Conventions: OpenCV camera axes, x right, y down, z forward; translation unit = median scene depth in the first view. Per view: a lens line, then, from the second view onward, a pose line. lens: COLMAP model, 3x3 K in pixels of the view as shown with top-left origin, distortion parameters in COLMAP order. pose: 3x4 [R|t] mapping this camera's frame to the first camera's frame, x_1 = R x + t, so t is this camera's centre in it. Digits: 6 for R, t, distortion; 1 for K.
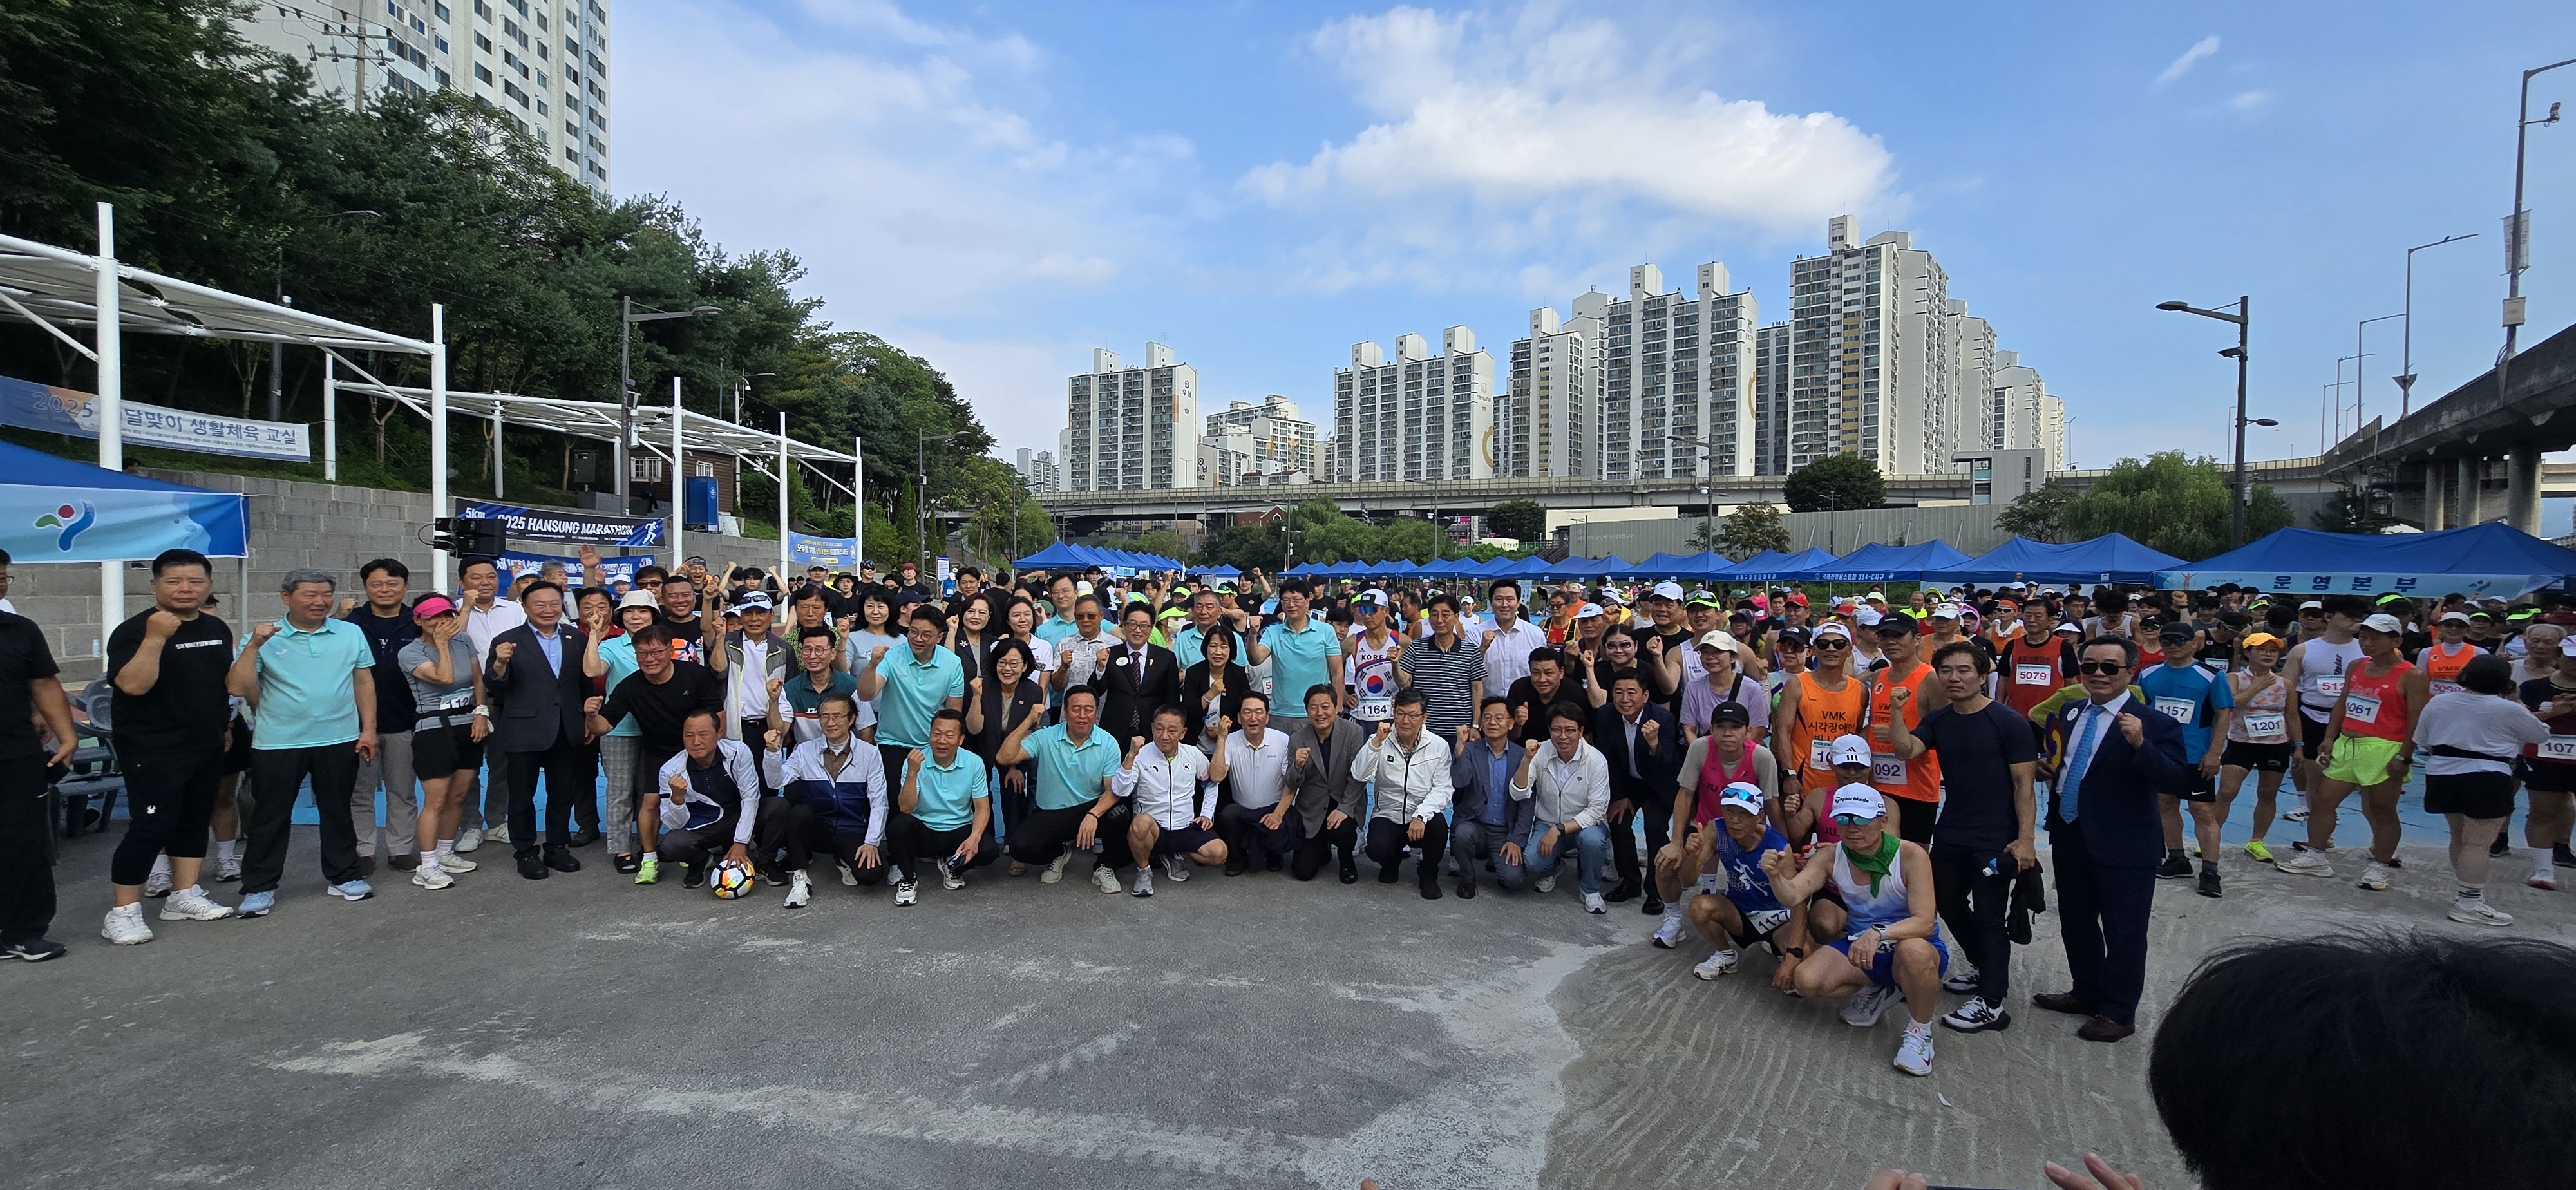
lens RADIAL K [[1069.3, 0, 1288.0], [0, 1069.3, 595.0], [0, 0, 1]] dist [-0.002195, -0.000308]
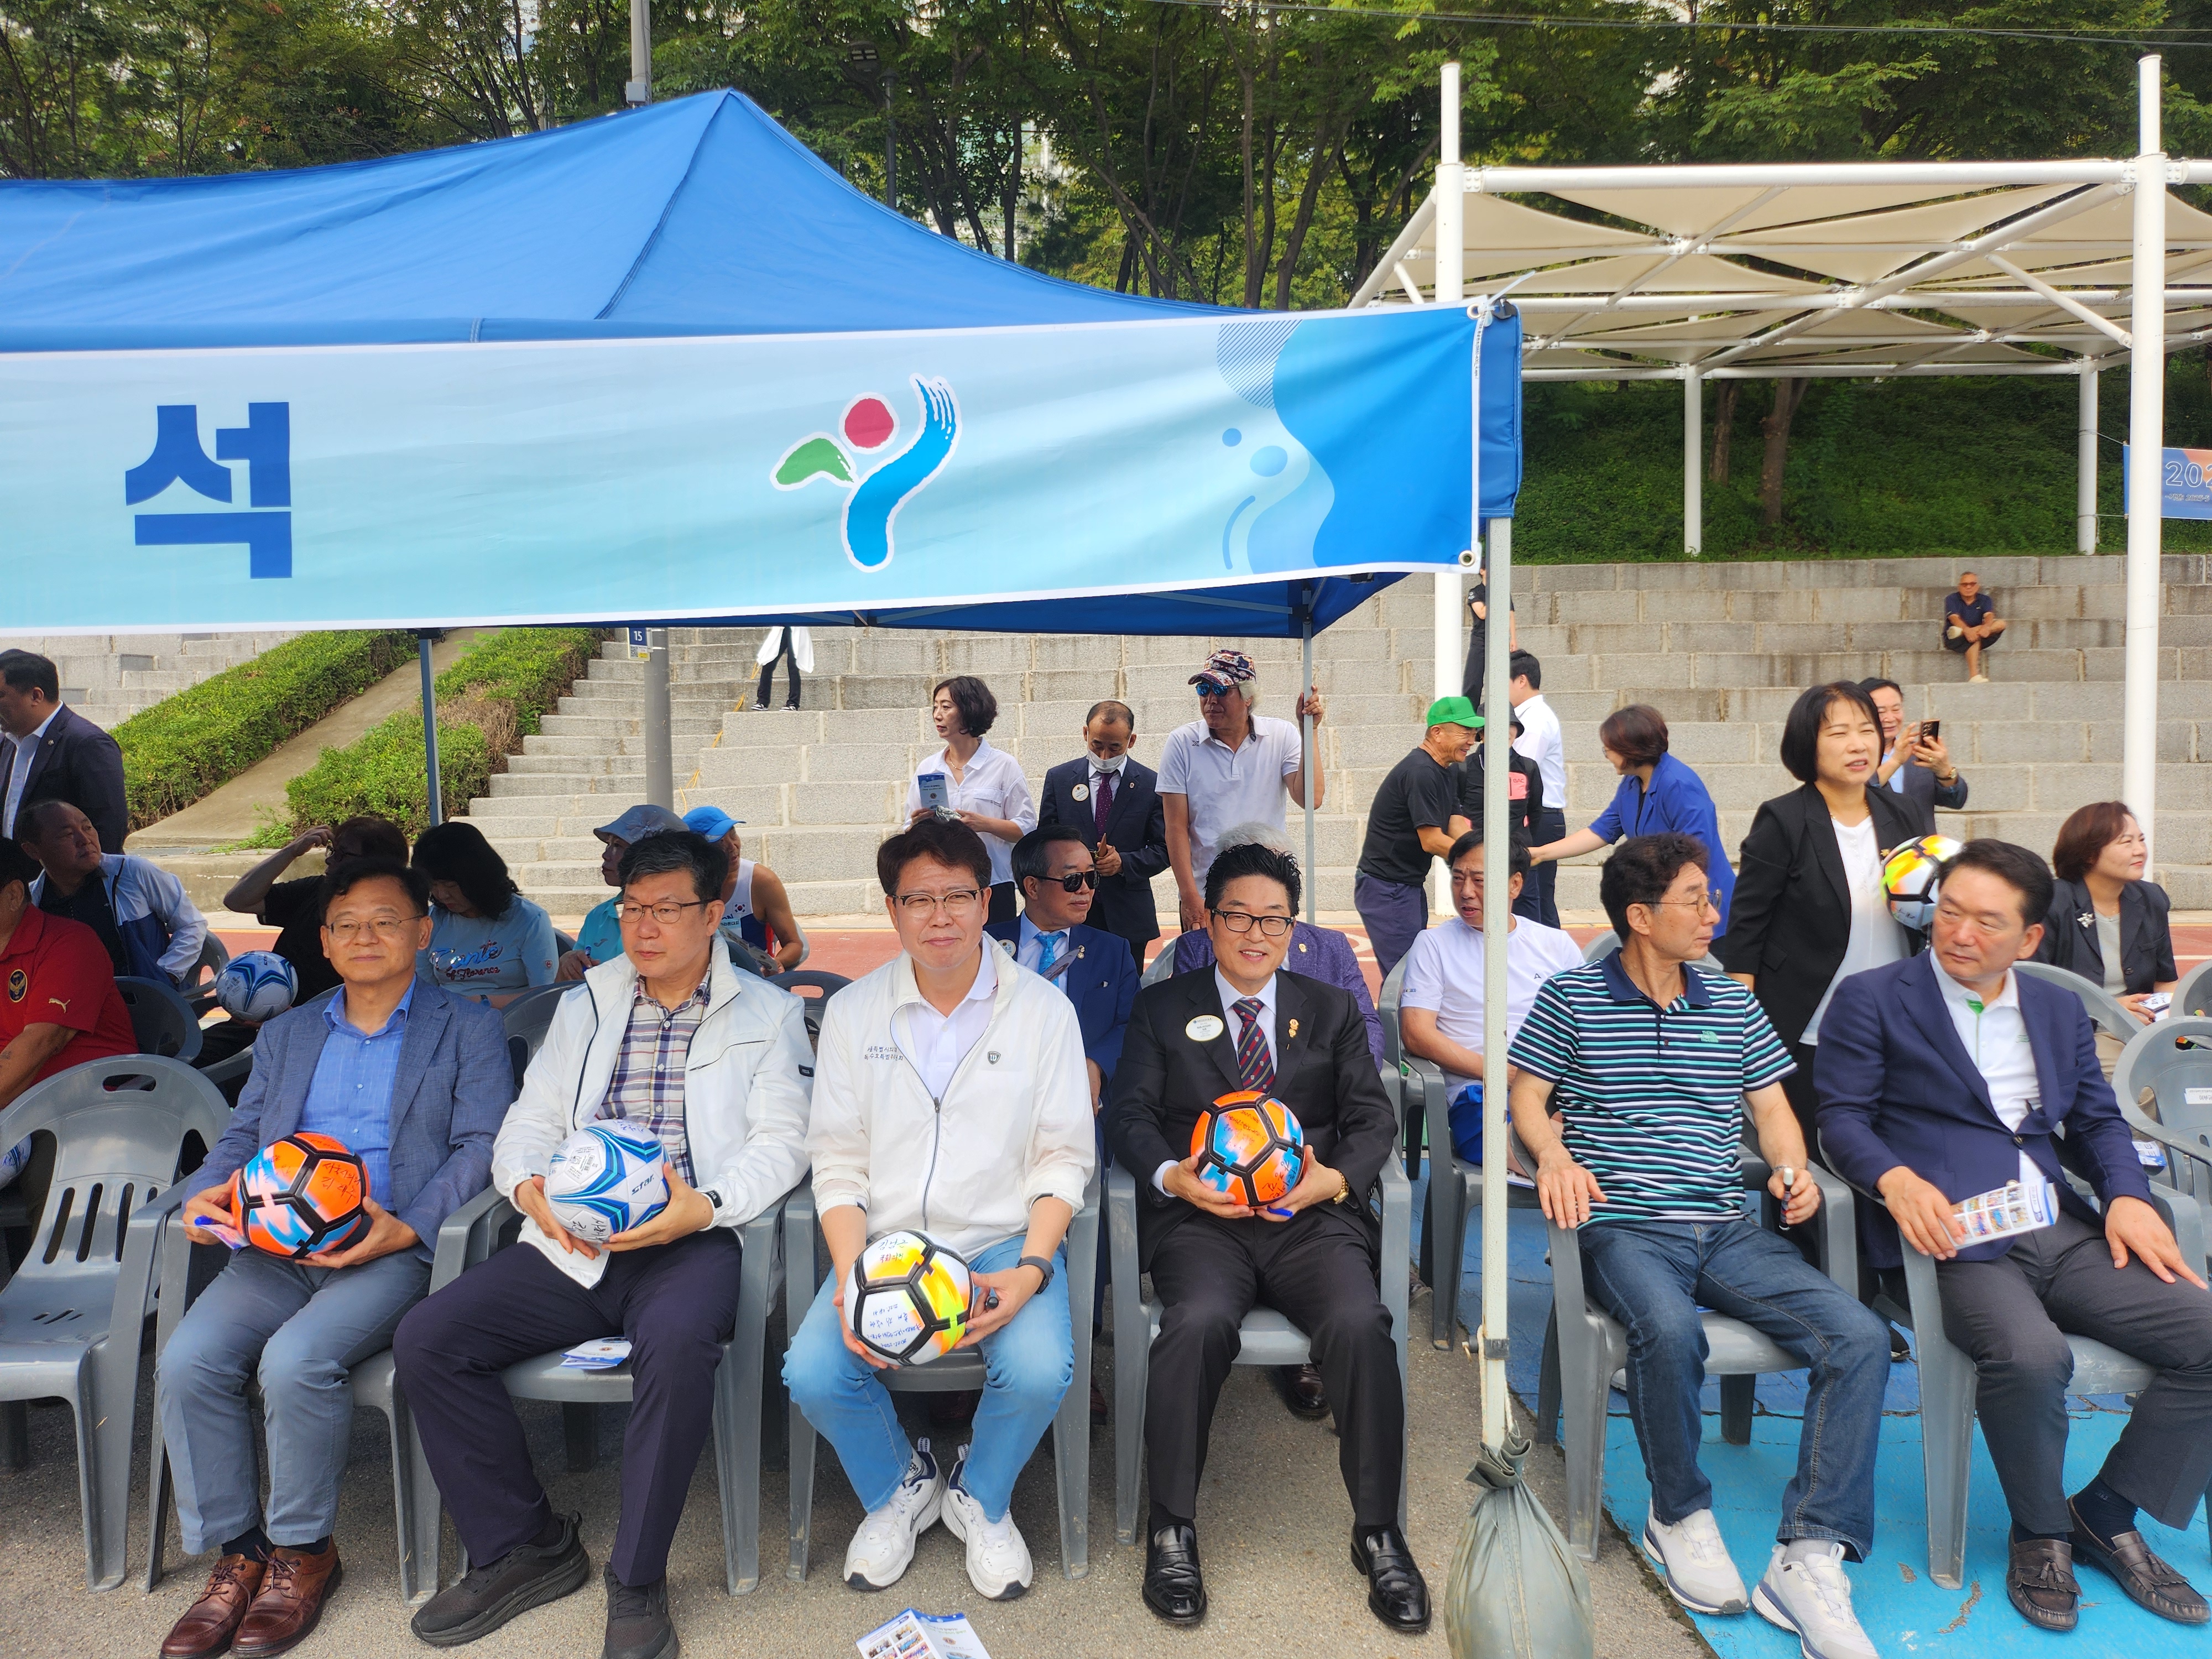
lens RADIAL K [[1502.9, 0, 1106.0], [0, 1502.9, 829.5], [0, 0, 1]] dist [-0.002515, -0.000304]
pose [[0.017527, 0.051088, -0.998540, -0.186827], [-0.010592, 0.998647, 0.050908, 0.001727], [0.999790, 0.009684, 0.018044, 0.263592]]
